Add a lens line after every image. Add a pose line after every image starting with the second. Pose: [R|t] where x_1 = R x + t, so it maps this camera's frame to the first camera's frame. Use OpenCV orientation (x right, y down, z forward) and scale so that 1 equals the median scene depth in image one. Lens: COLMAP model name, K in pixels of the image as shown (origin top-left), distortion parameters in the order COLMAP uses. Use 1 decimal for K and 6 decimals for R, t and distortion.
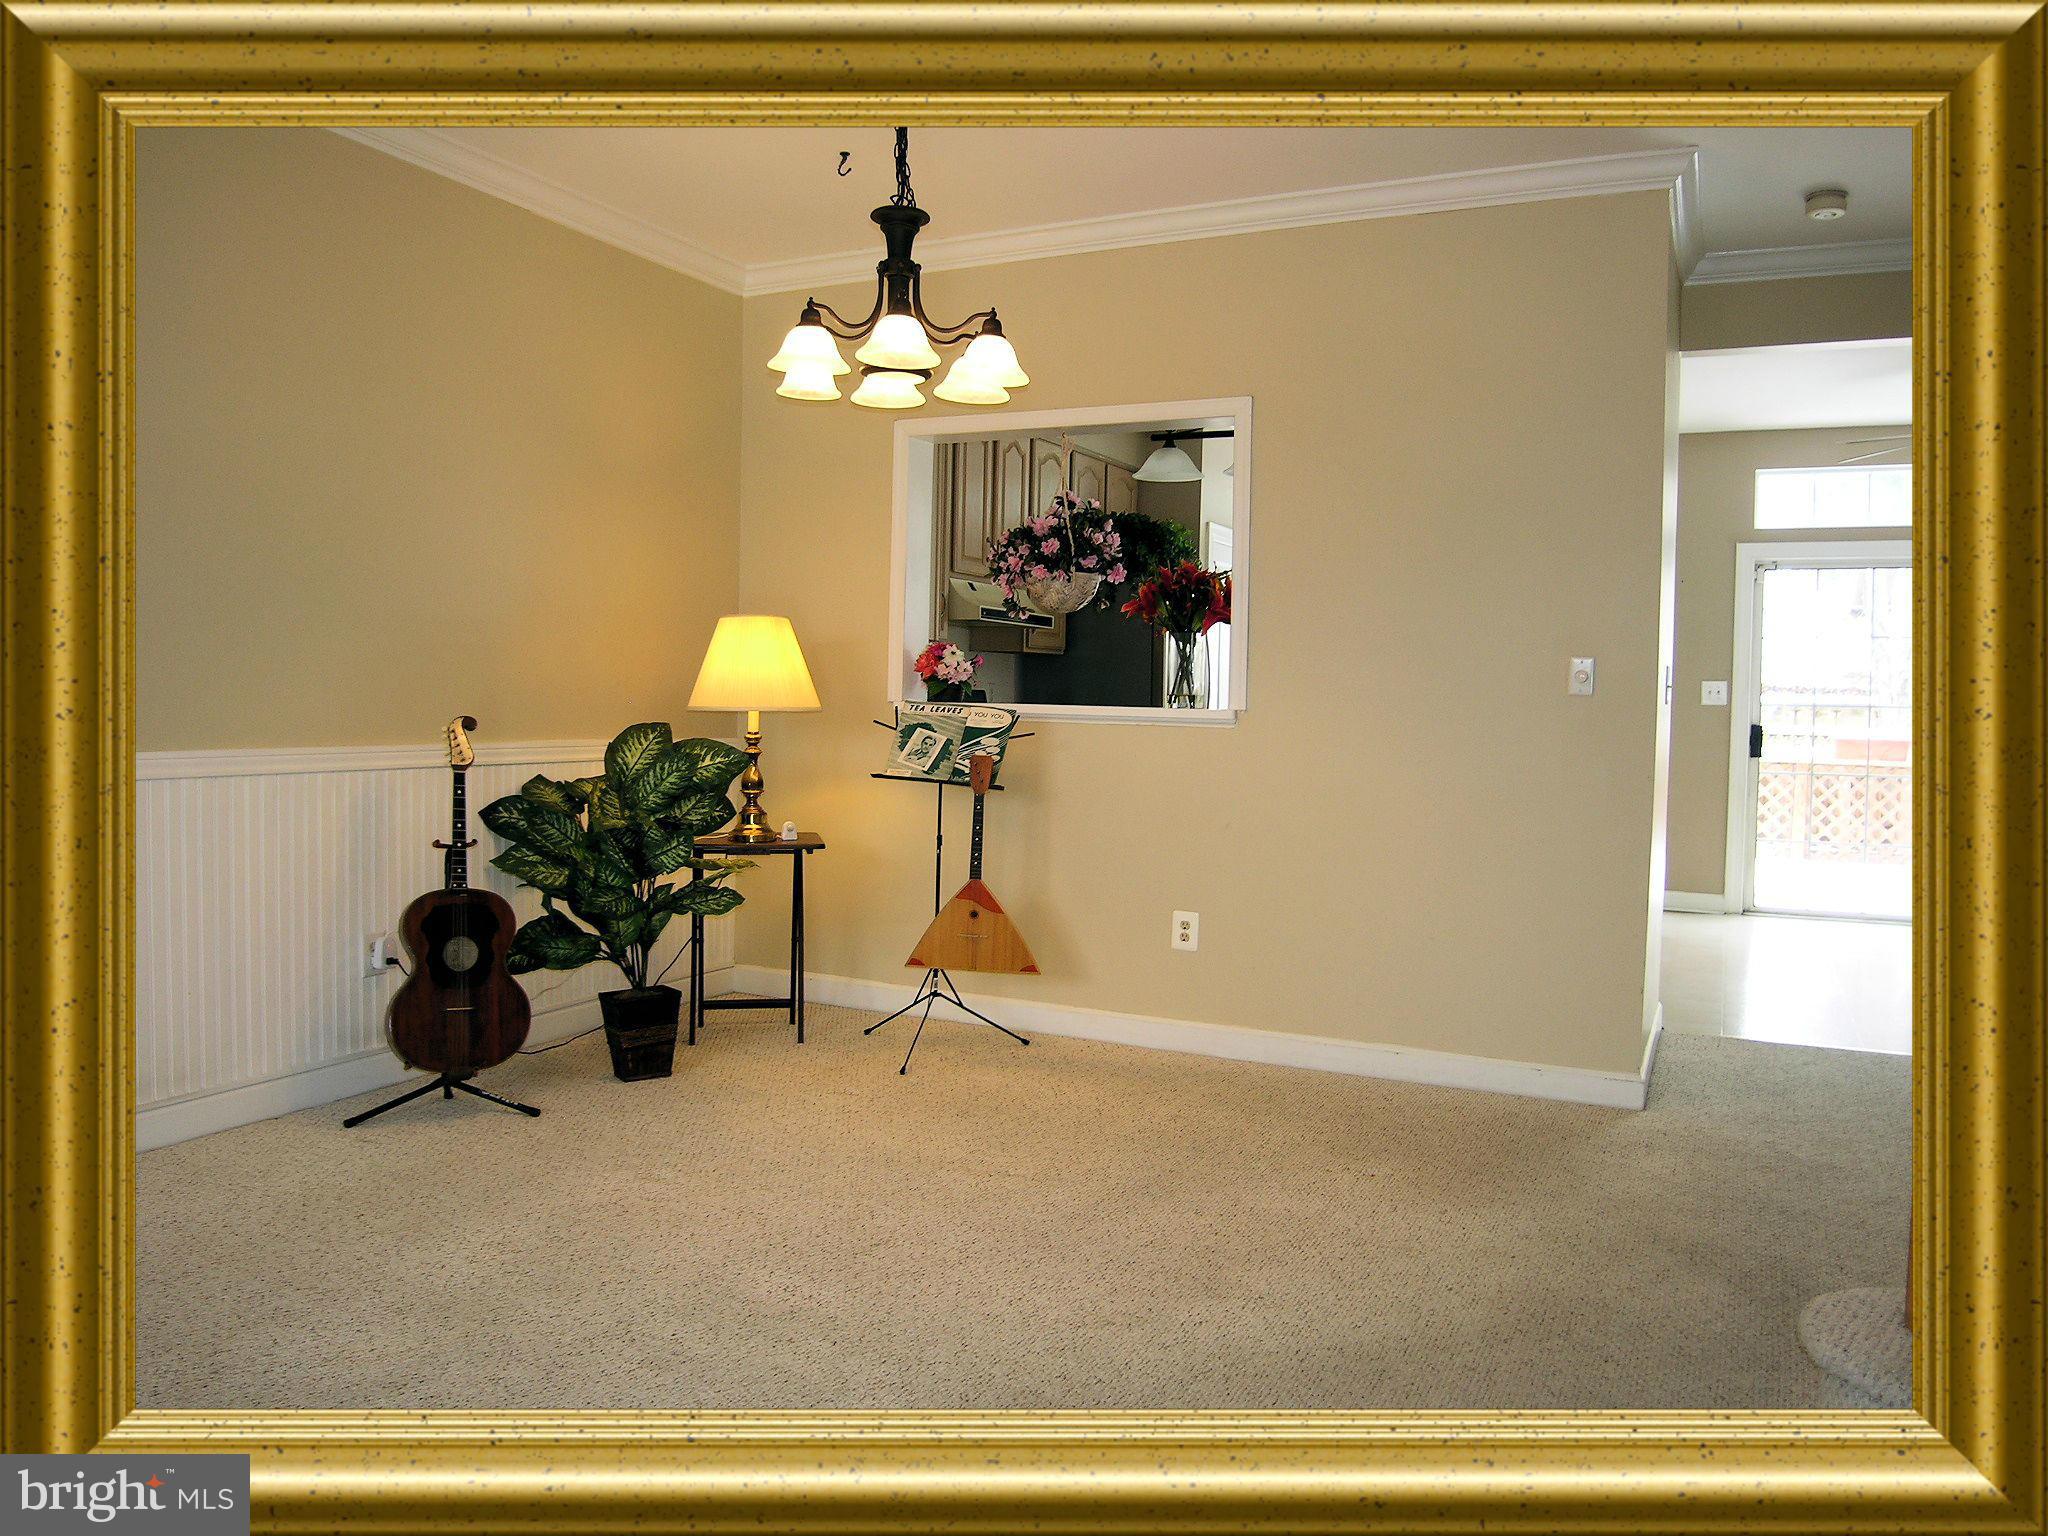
lens RADIAL K [[1461.5, 0, 1030.5], [0, 1461.5, 756.3], [0, 0, 1]] dist [-0.057328, 0.003393]
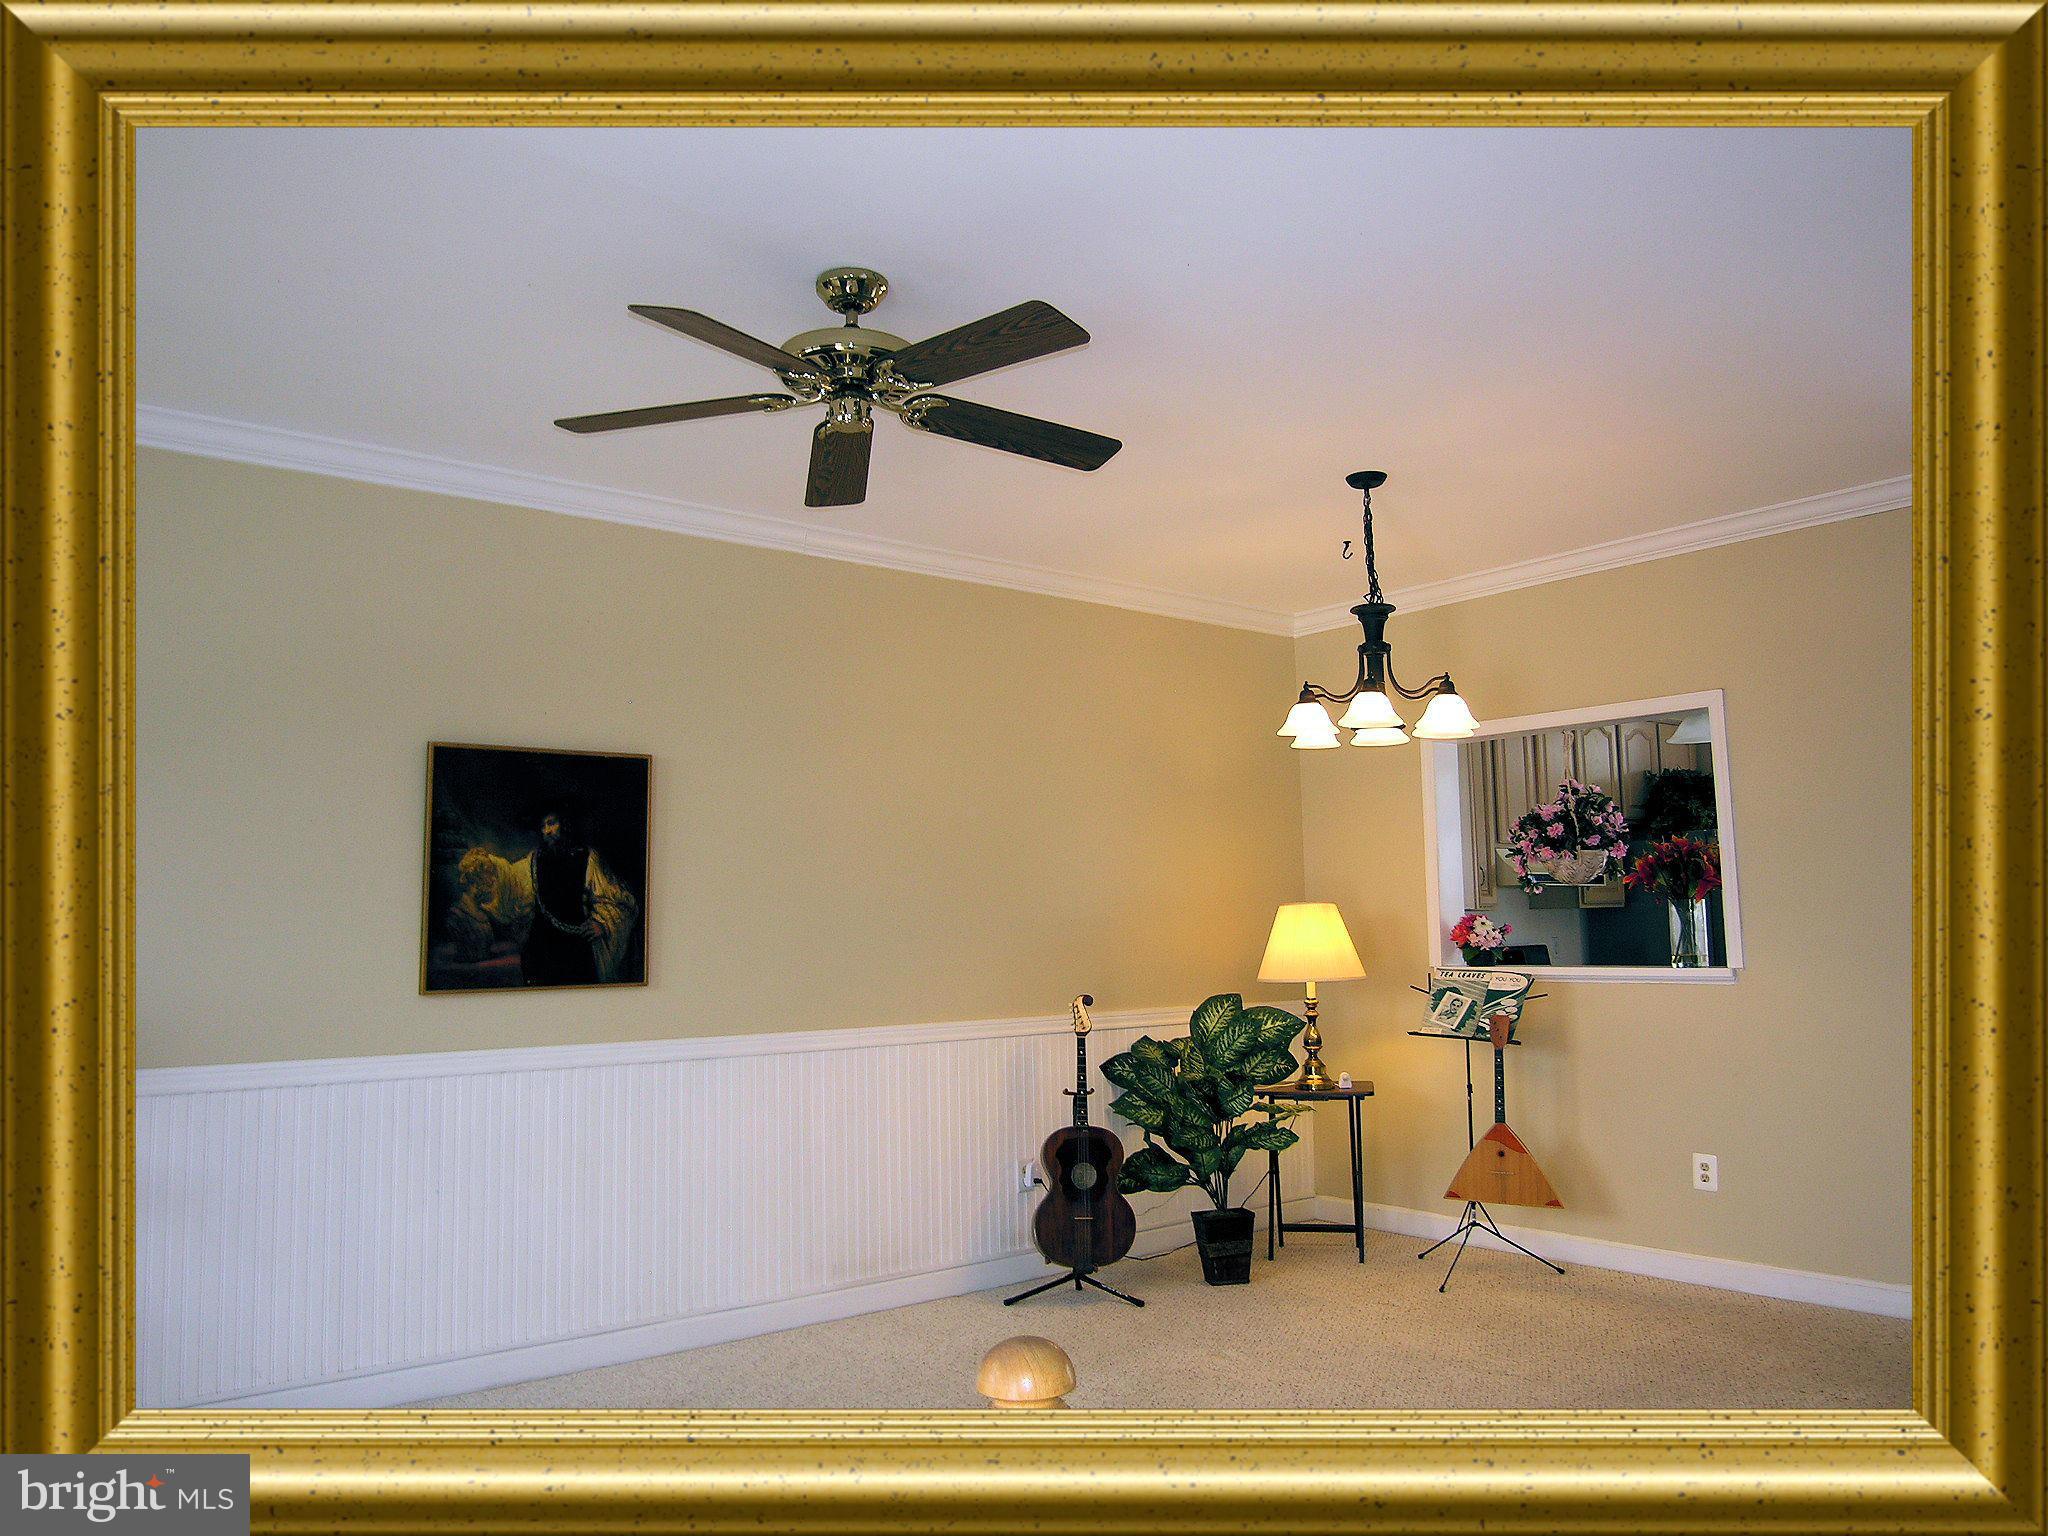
lens RADIAL K [[1461.5, 0, 1030.5], [0, 1461.5, 756.3], [0, 0, 1]] dist [-0.057328, 0.003393]
pose [[0.905424, -0.087397, -0.415415, 0.127510], [0.019369, 0.986064, -0.165238, -0.020372], [0.424067, 0.141564, 0.894498, -0.229963]]
